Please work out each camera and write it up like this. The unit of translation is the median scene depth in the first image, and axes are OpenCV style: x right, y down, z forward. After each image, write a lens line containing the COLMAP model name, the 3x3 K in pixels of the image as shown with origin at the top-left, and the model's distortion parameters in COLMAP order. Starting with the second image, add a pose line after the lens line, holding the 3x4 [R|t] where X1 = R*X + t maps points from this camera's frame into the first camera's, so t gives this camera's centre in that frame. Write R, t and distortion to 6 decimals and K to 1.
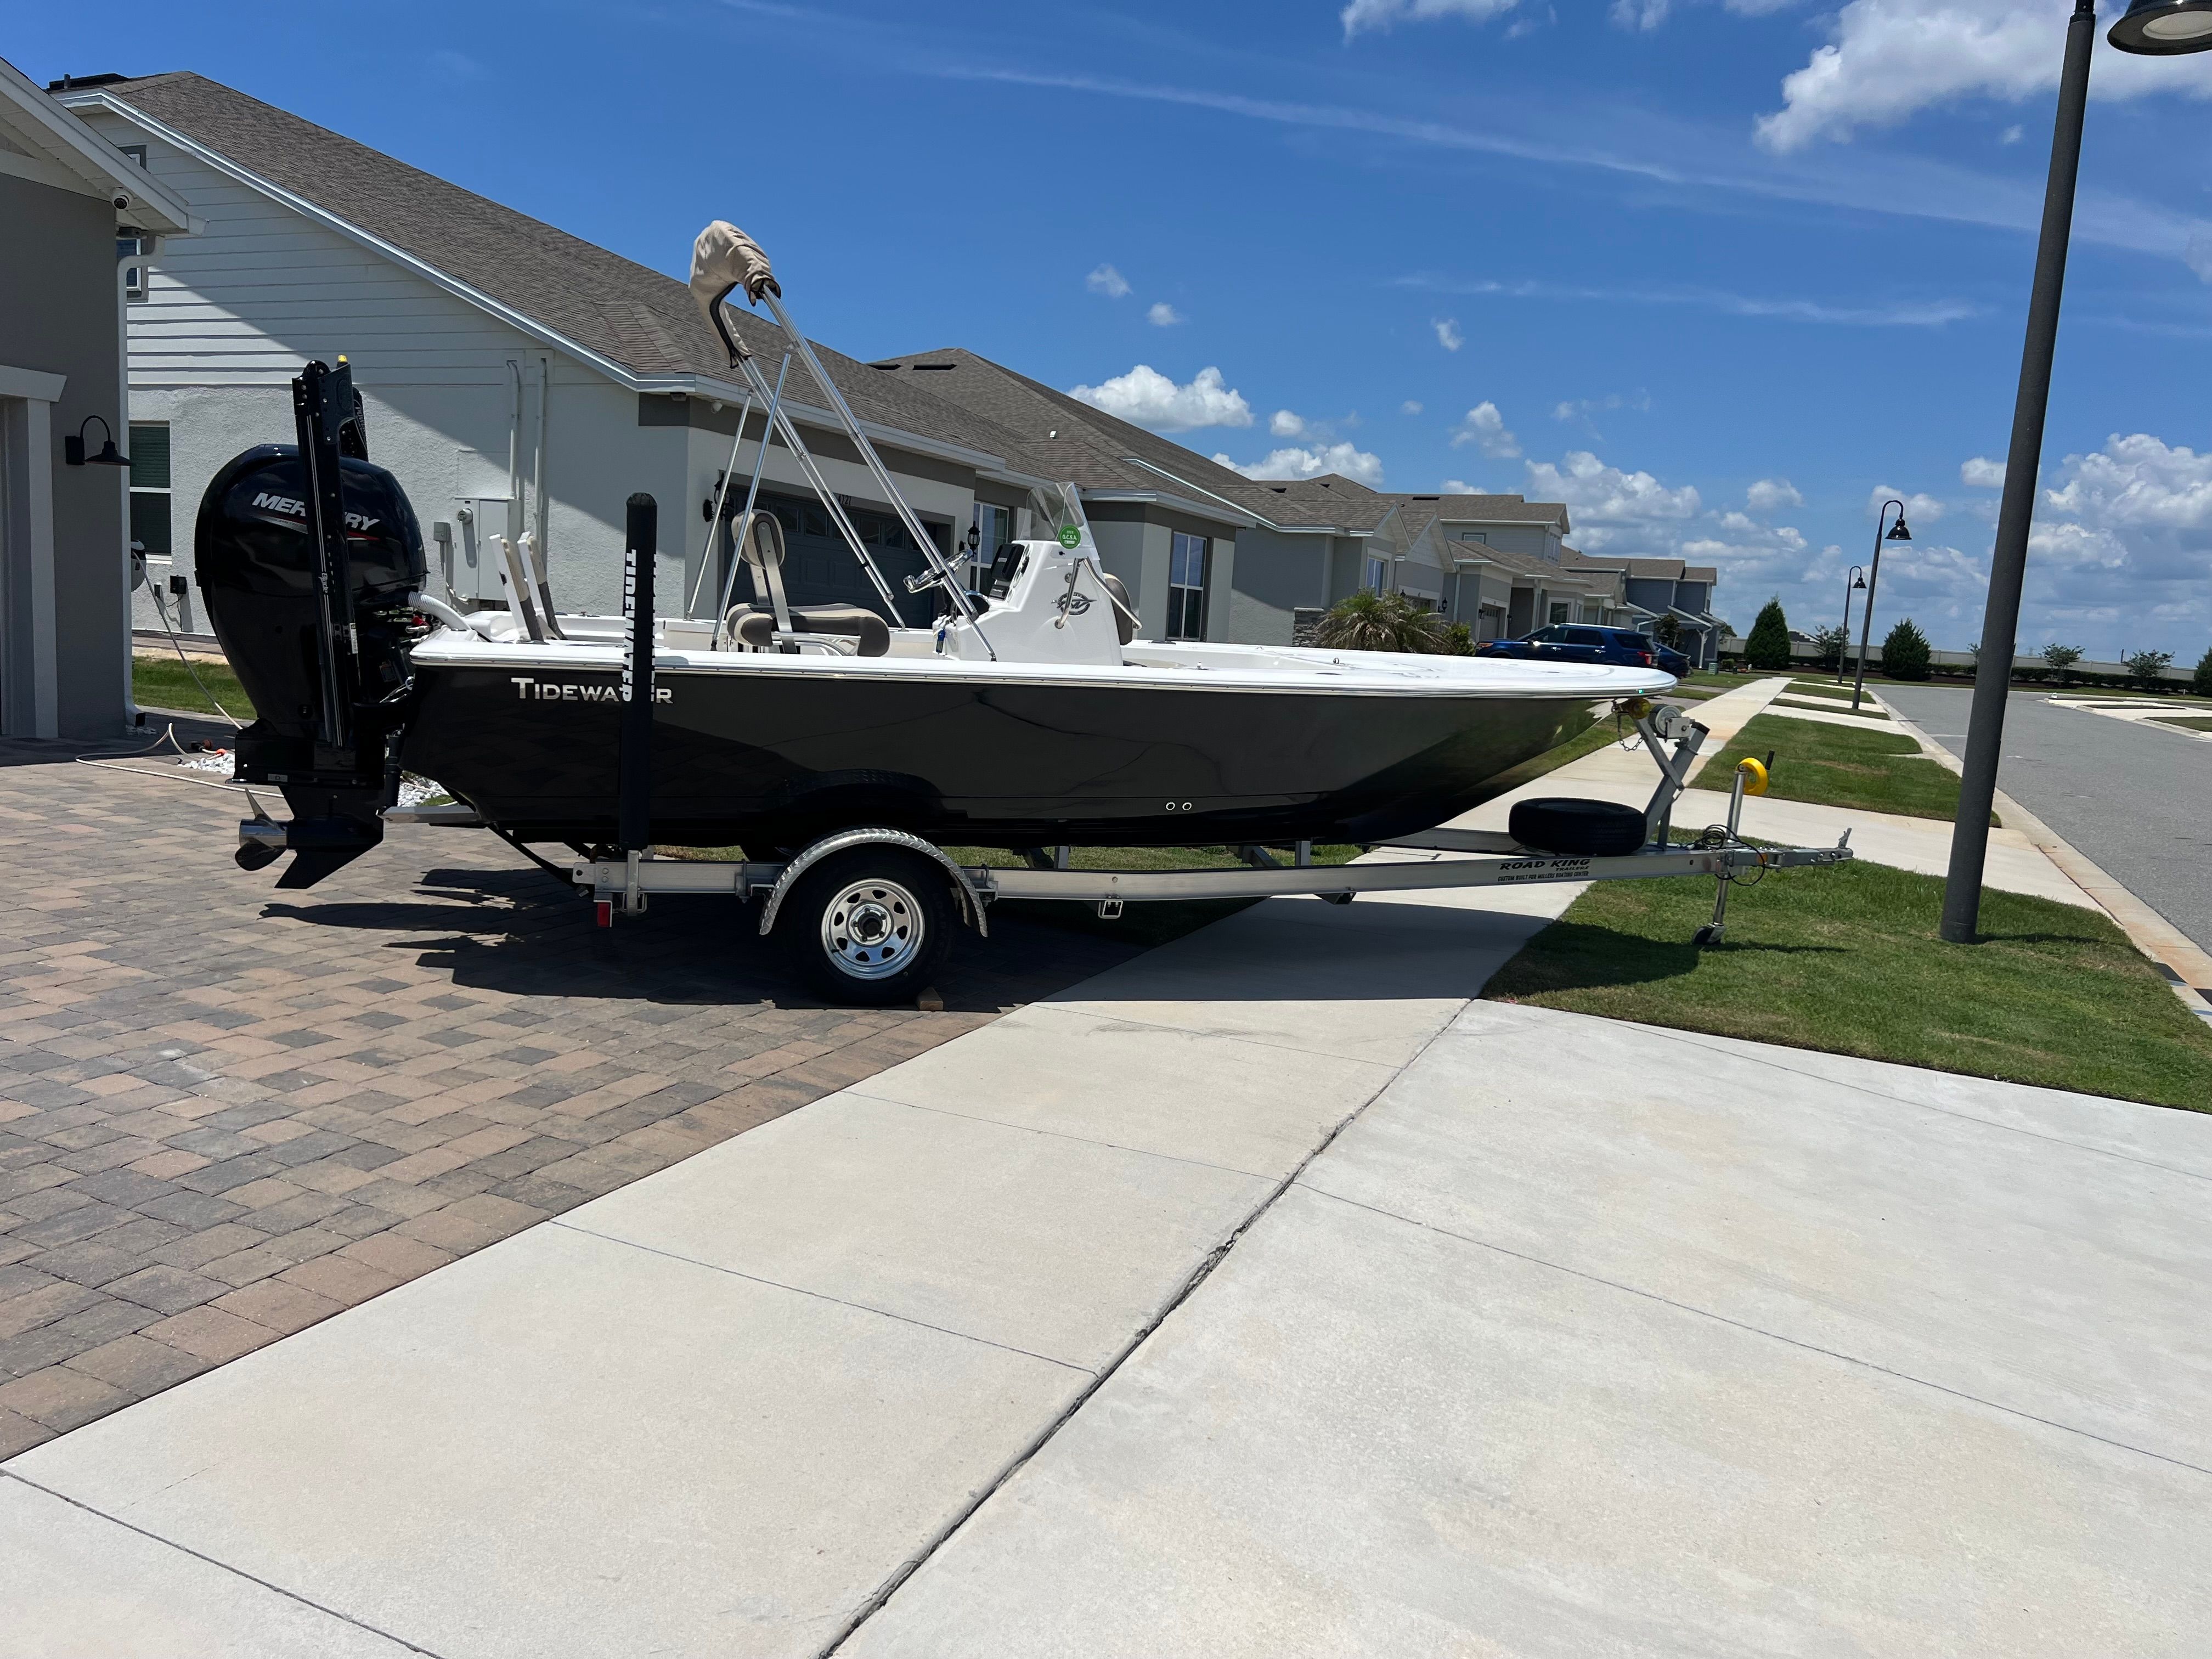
lens RADIAL K [[1623.2, 0, 1106.0], [0, 1623.2, 829.5], [0, 0, 1]] dist [0.059638, -0.069576]
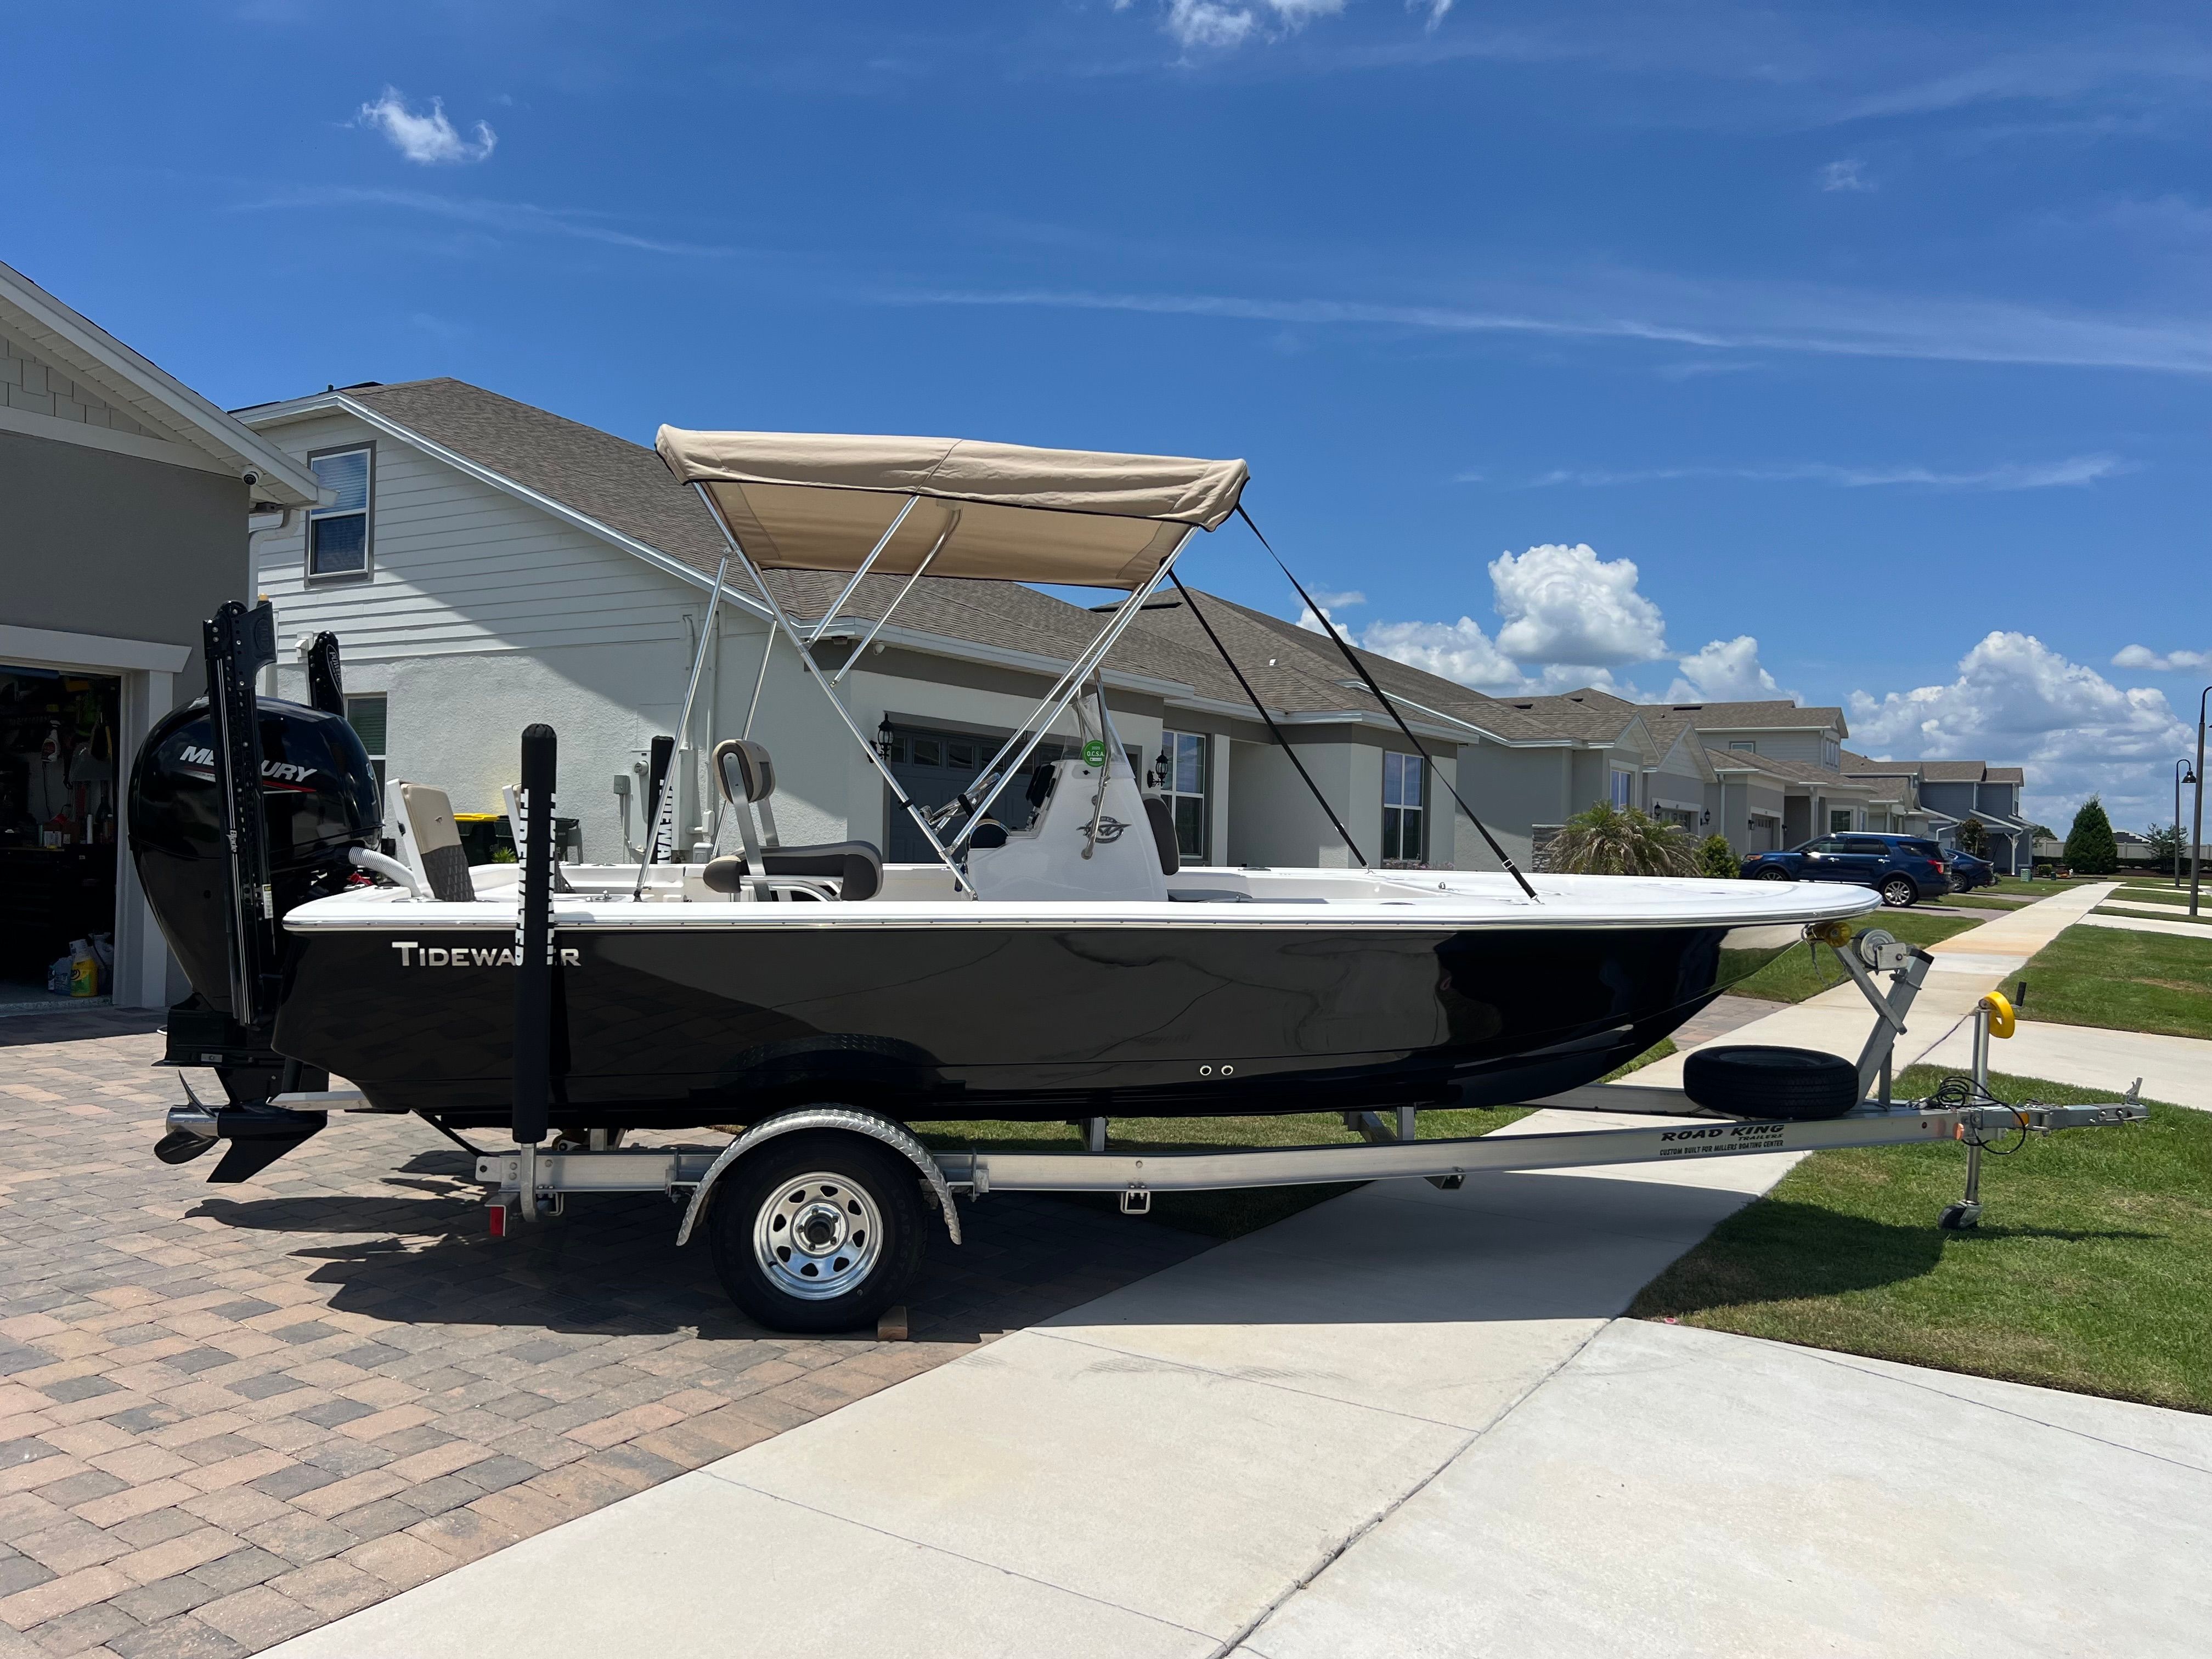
lens RADIAL K [[1652.7, 0, 1106.0], [0, 1652.7, 829.5], [0, 0, 1]] dist [0.021447, -0.018195]
pose [[0.987878, -0.037460, -0.150644, 0.121899], [0.016014, 0.989862, -0.141125, -0.019477], [0.154403, 0.137001, 0.978463, 0.171442]]
